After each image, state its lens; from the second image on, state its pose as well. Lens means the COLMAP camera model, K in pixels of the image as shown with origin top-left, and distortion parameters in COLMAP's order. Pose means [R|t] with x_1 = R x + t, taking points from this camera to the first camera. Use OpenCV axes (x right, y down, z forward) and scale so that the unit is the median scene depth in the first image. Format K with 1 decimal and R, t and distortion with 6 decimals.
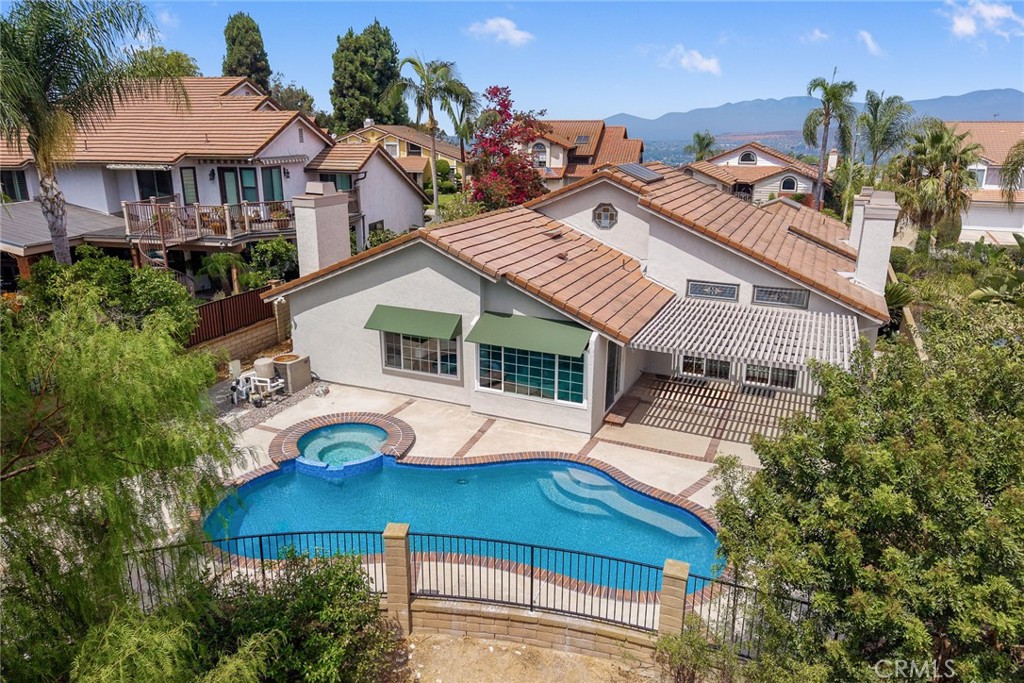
lens RADIAL K [[692.6, 0, 511.0], [0, 692.6, 323.9], [0, 0, 1]] dist [0.009448, 0.000935]
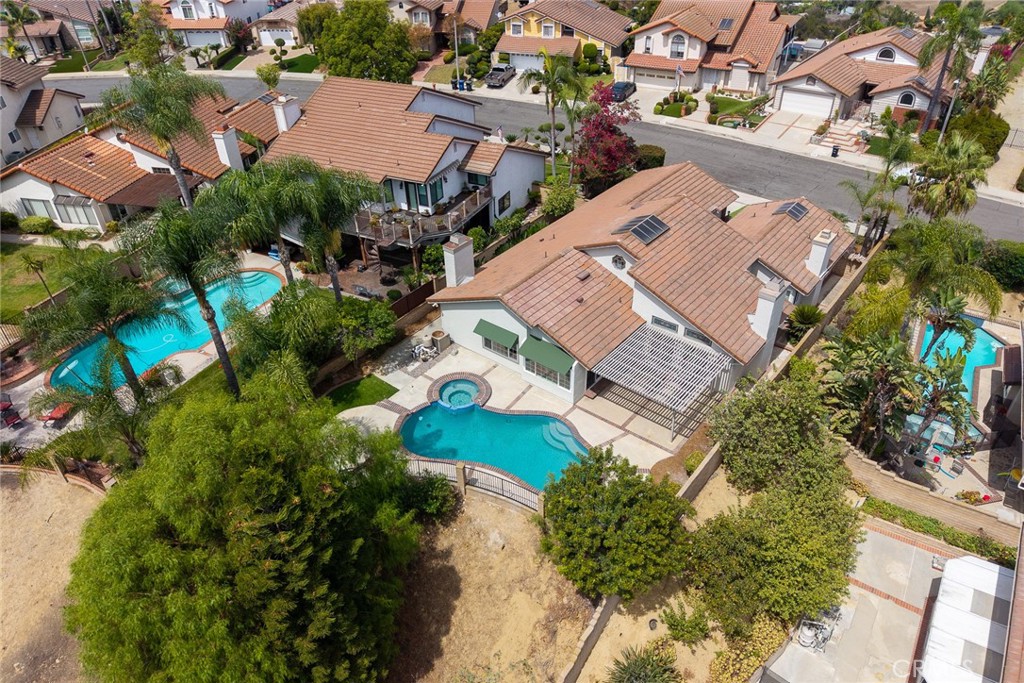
lens RADIAL K [[686.8, 0, 512.0], [0, 686.8, 341.5], [0, 0, 1]] dist [0.037599, -0.000055]
pose [[0.965696, 0.124227, -0.228033, 0.343851], [-0.037909, 0.936182, 0.349467, -0.651435], [0.256894, -0.328834, 0.908776, -0.765723]]
